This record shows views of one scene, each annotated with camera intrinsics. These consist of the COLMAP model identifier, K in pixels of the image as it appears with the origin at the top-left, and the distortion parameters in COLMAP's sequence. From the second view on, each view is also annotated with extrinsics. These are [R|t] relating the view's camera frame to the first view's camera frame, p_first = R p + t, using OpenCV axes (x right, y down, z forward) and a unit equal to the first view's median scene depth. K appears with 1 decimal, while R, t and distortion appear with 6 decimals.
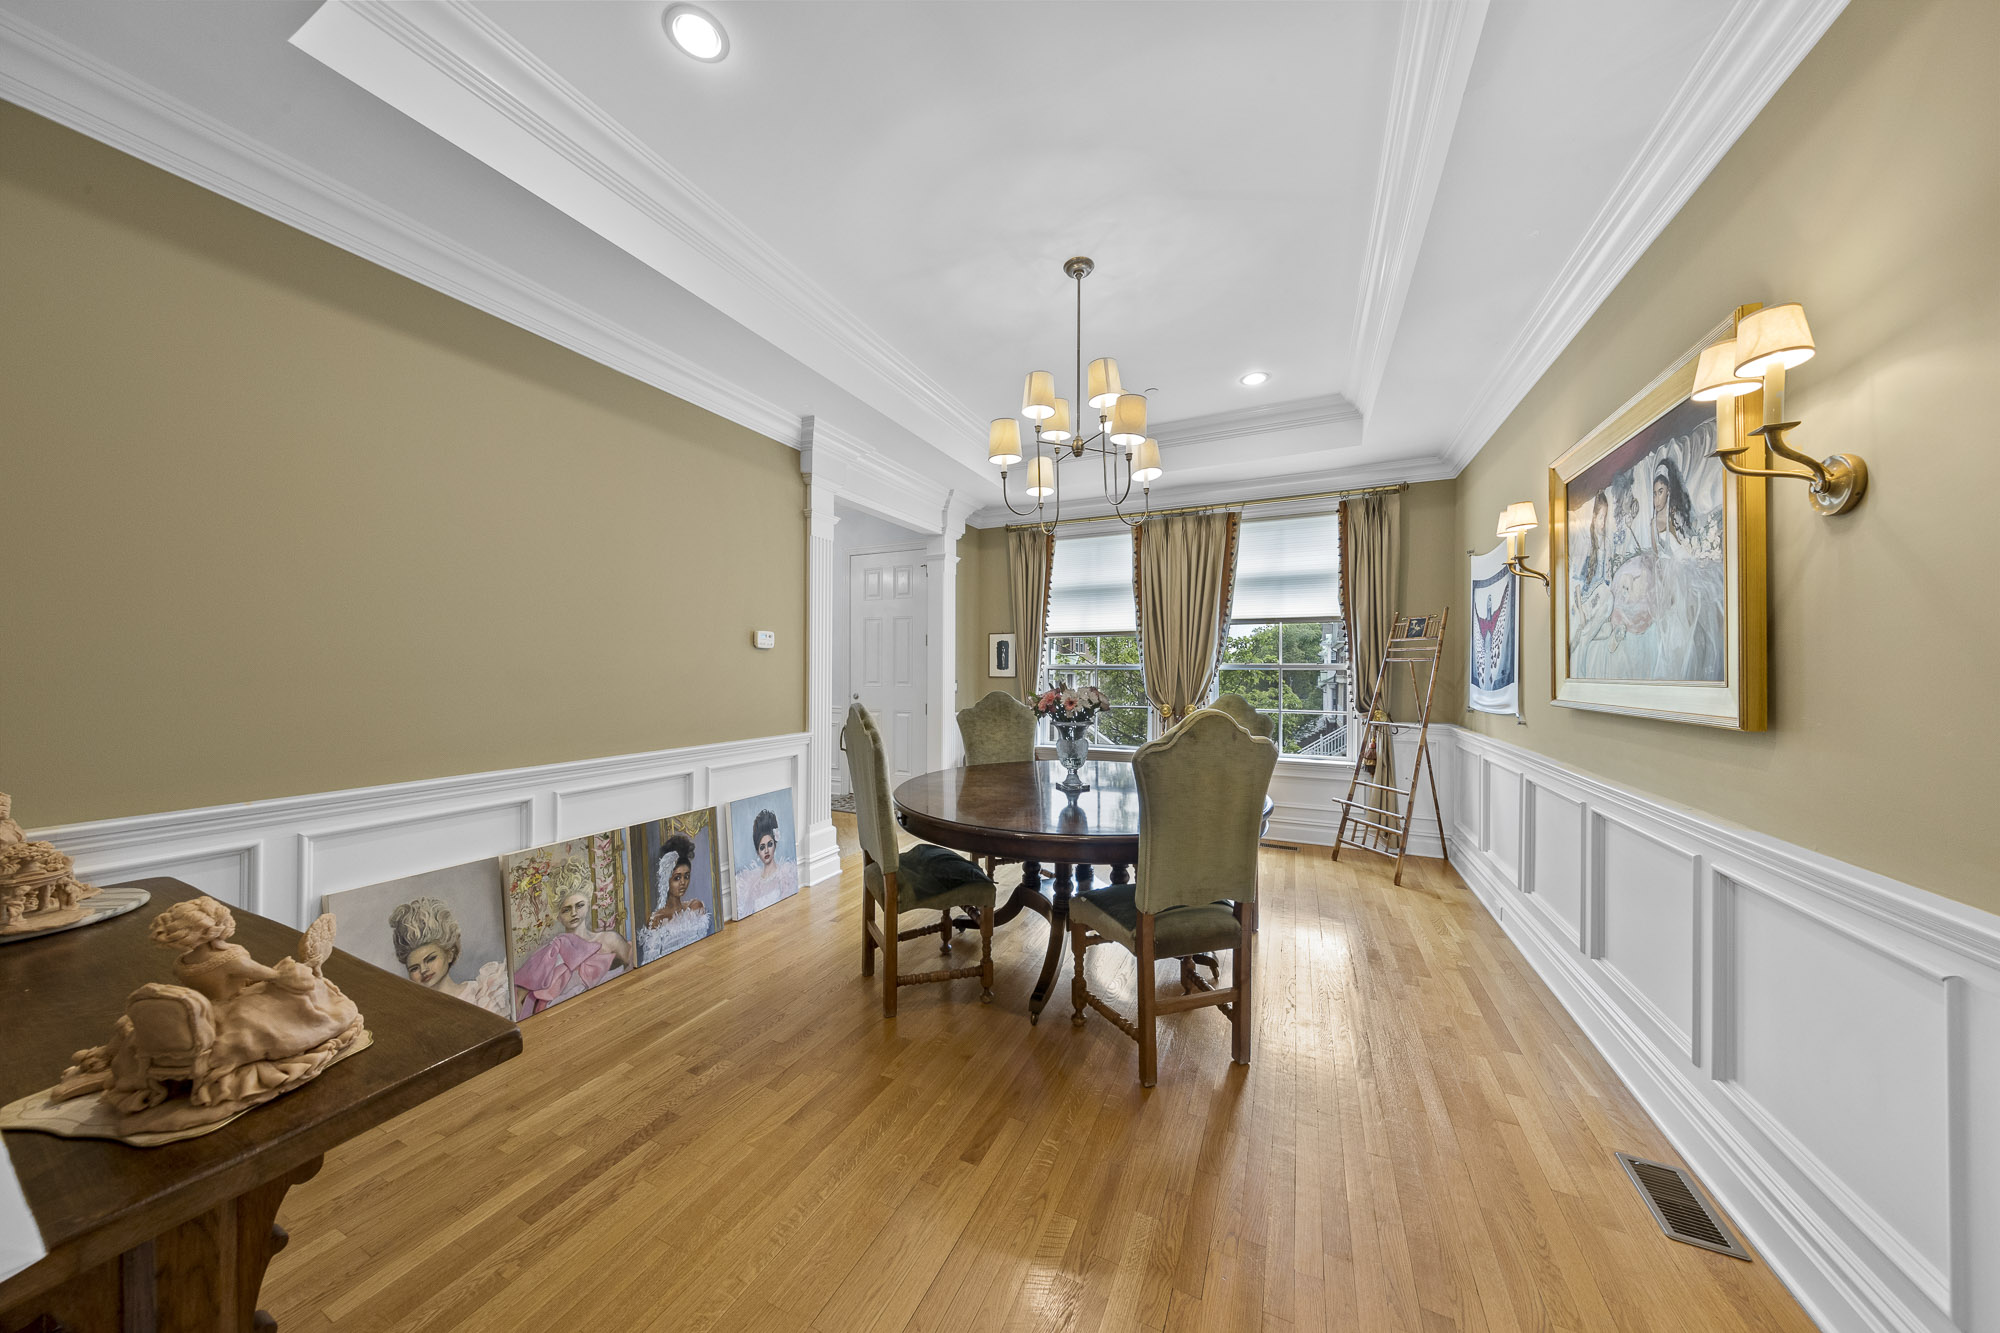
lens RADIAL K [[633.1, 0, 1003.7], [0, 633.1, 665.7], [0, 0, 1]] dist [0.001960, -0.001170]
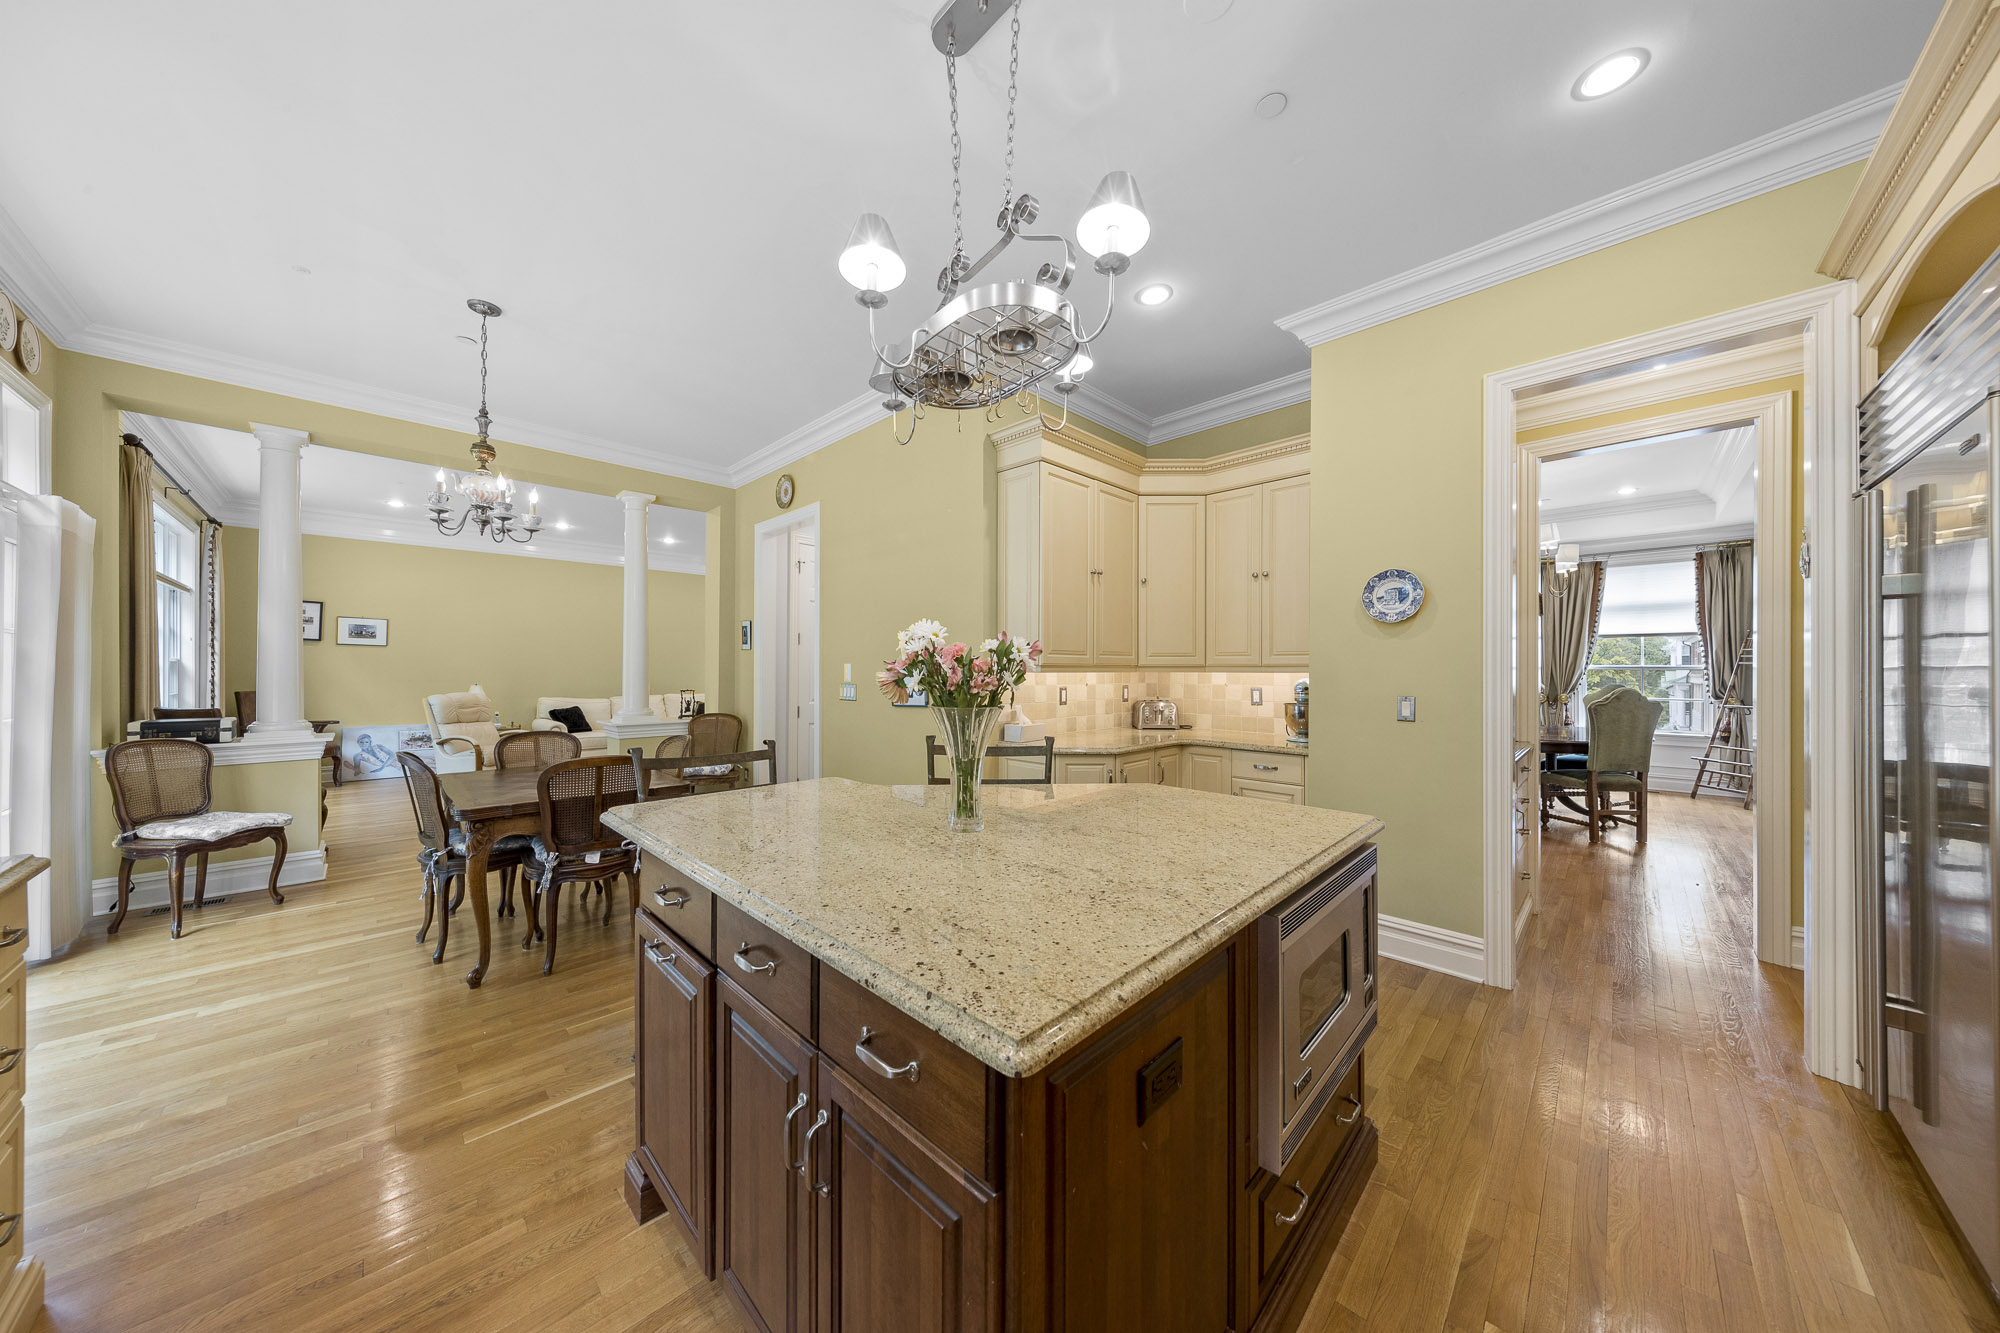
lens RADIAL K [[633.1, 0, 997.8], [0, 633.1, 670.7], [0, 0, 1]] dist [0.001960, -0.001170]
pose [[0.943819, -0.002873, -0.330449, -0.497907], [0.003314, 0.999994, 0.000770, 0.002805], [0.330445, -0.001822, 0.943823, -0.892303]]
